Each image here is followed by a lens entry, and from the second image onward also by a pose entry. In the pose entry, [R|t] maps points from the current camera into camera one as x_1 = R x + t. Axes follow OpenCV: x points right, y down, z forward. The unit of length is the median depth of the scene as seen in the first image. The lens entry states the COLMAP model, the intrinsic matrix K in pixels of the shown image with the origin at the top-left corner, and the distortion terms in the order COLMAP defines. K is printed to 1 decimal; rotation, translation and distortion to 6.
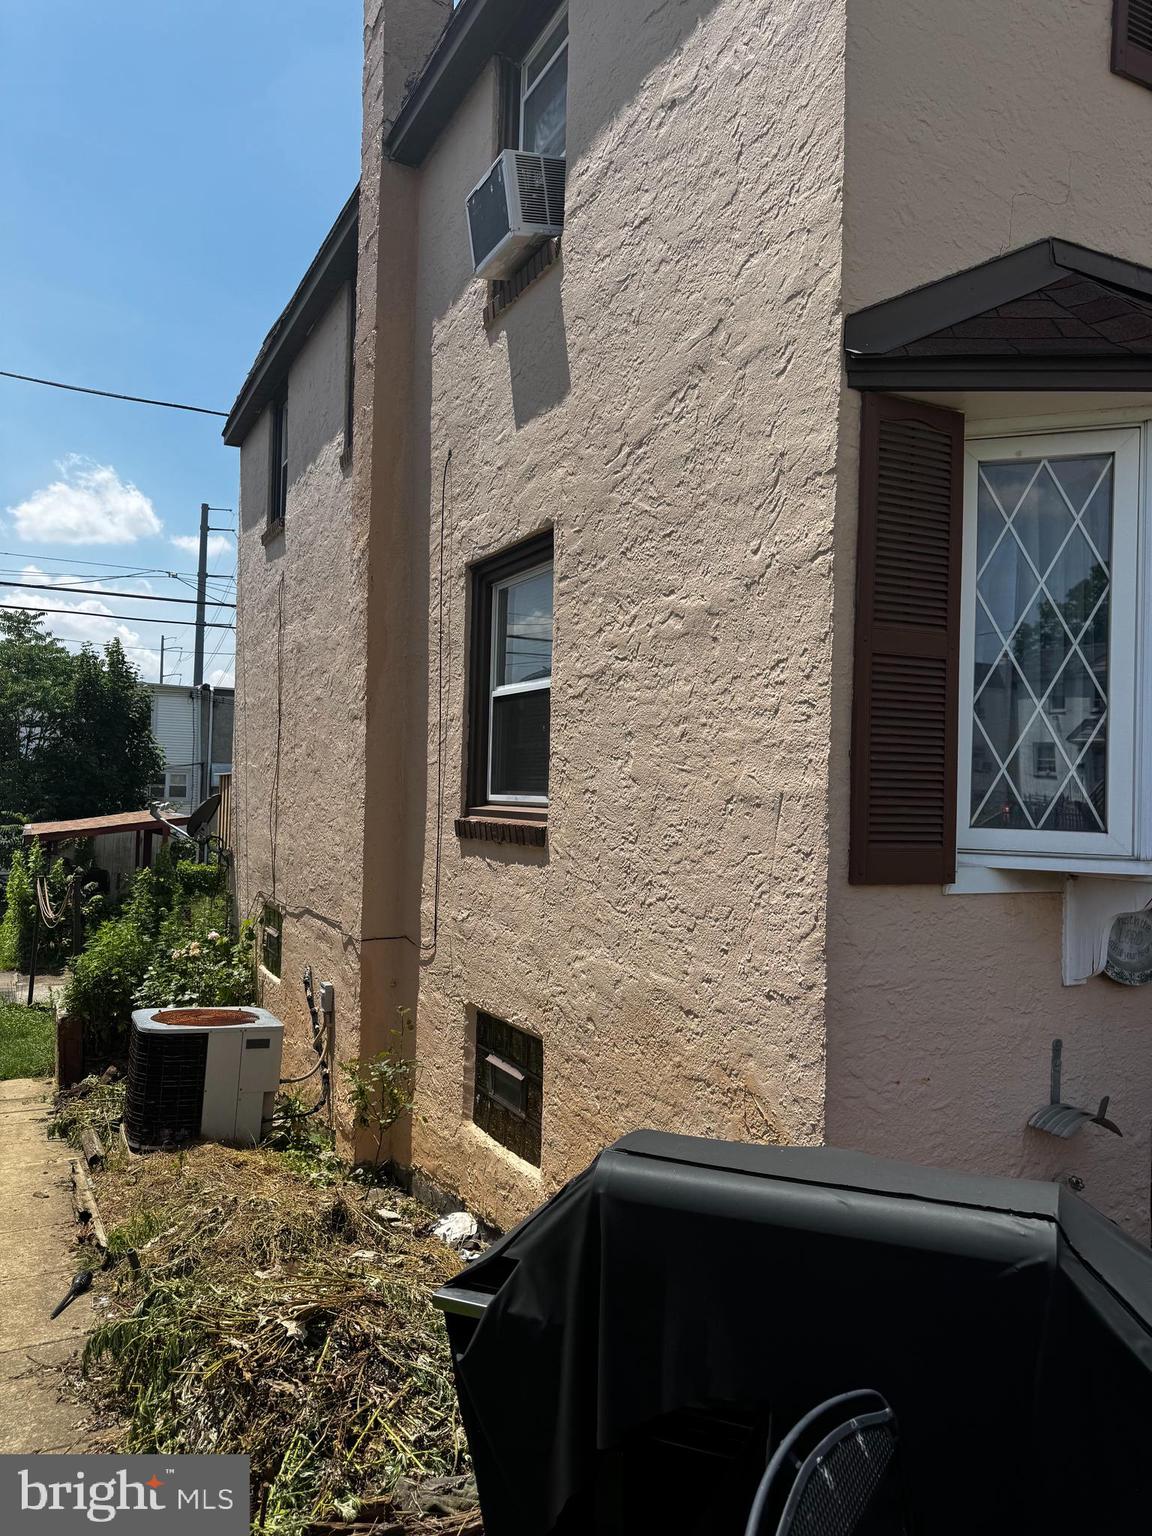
lens RADIAL K [[1105.3, 0, 568.7], [0, 1105.3, 771.8], [0, 0, 1]] dist [0.137421, -0.231704]
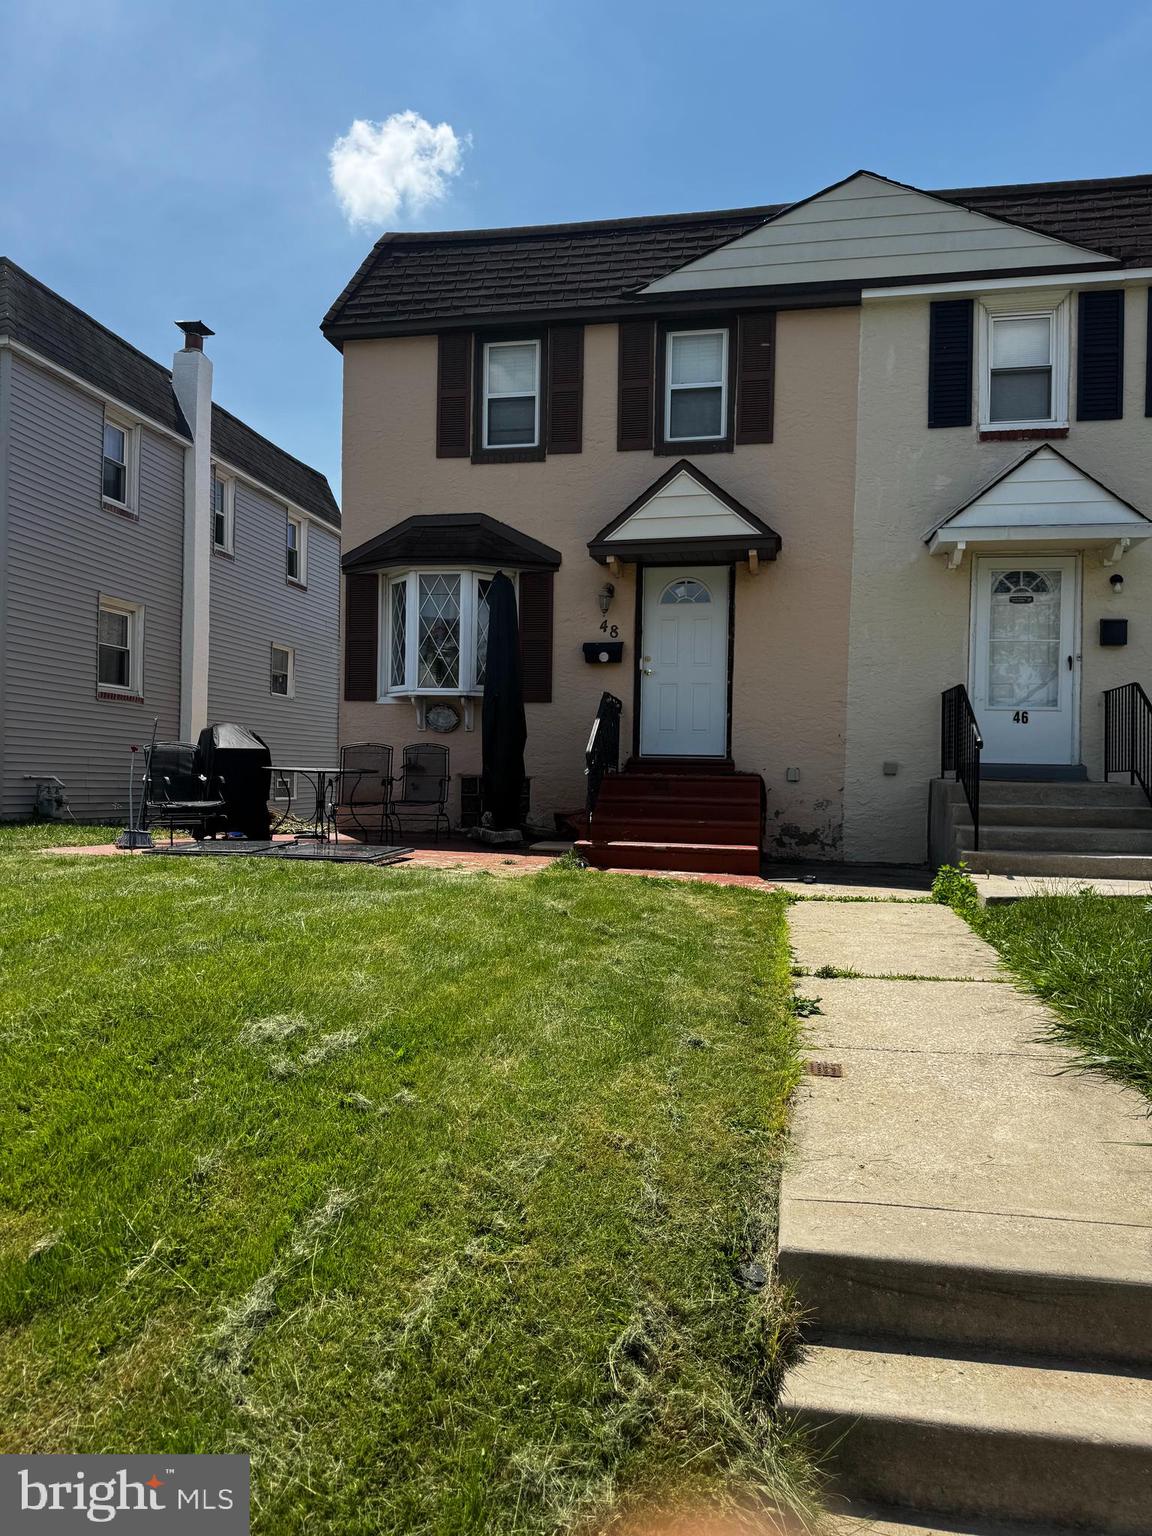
lens RADIAL K [[1077.7, 0, 526.6], [0, 1077.7, 772.9], [0, 0, 1]] dist [0.159863, -0.295487]
pose [[0.791050, -0.010262, -0.611666, 2.276938], [0.009495, 0.999945, -0.004497, 0.278224], [0.611678, -0.002250, 0.791104, -1.193268]]
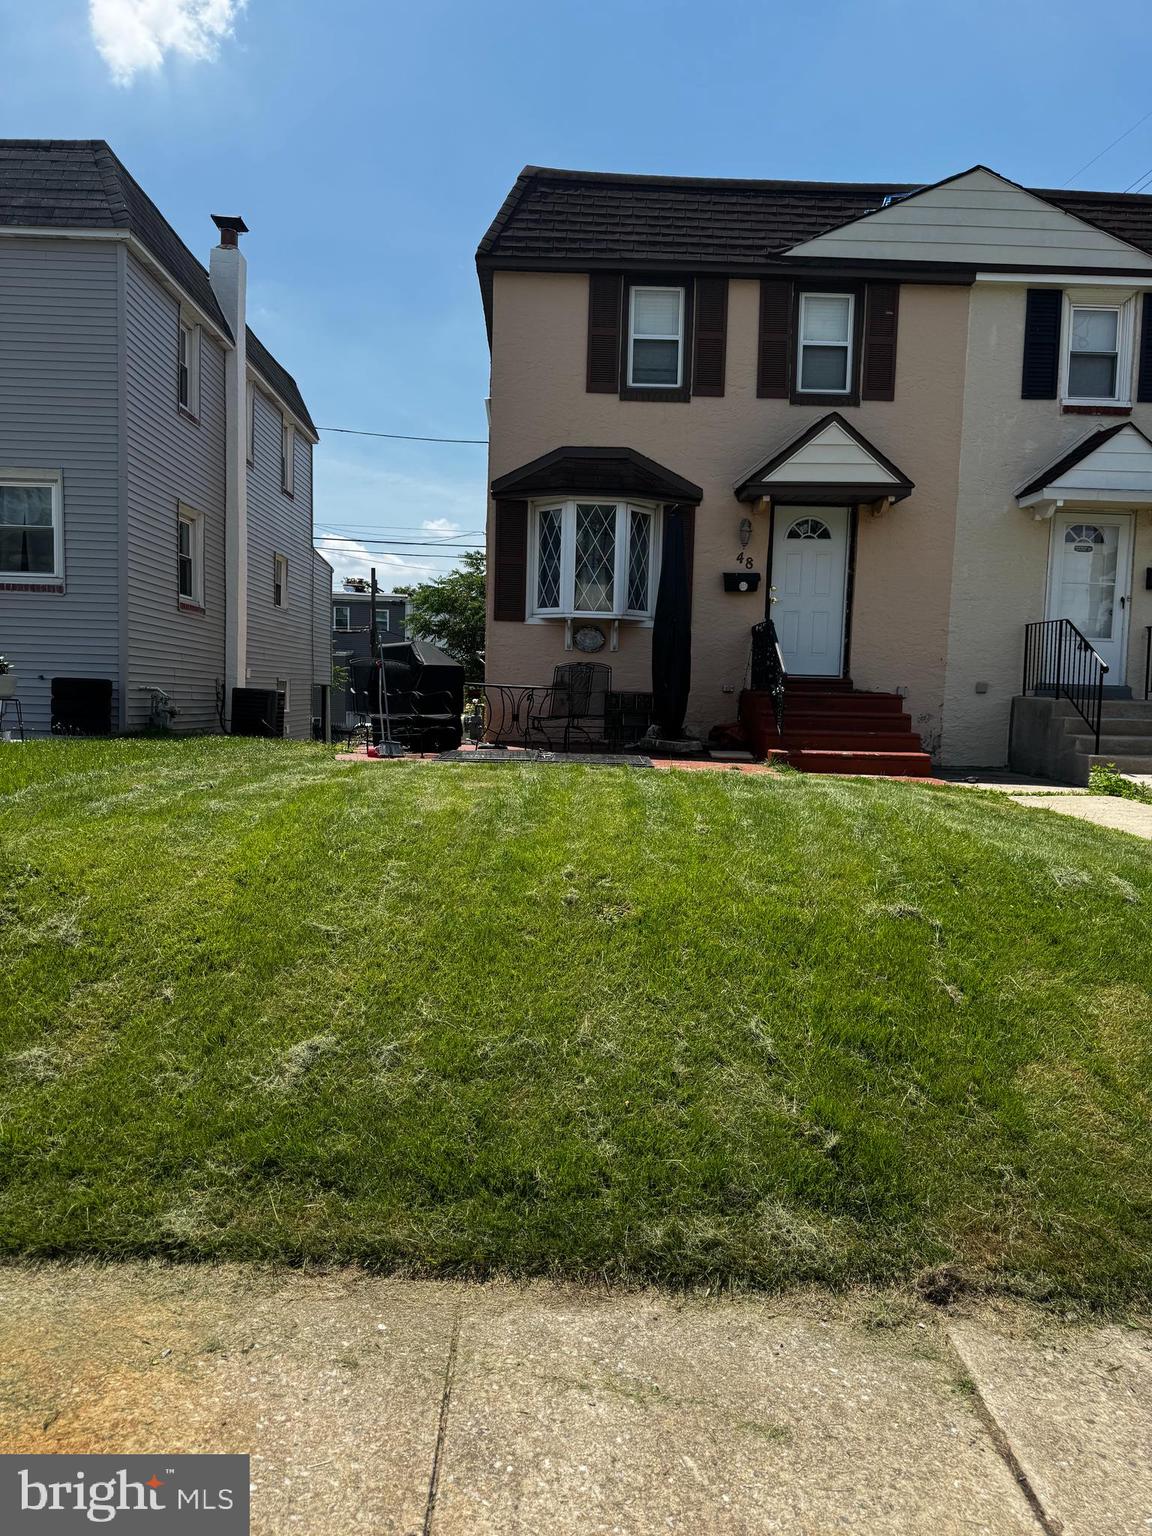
lens RADIAL K [[1087.2, 0, 561.1], [0, 1087.2, 773.8], [0, 0, 1]] dist [0.123587, -0.215124]
pose [[0.905802, 0.031019, -0.422564, 1.642783], [0.002219, 0.996956, 0.077940, 0.261835], [0.423695, -0.071536, 0.902976, -1.932519]]
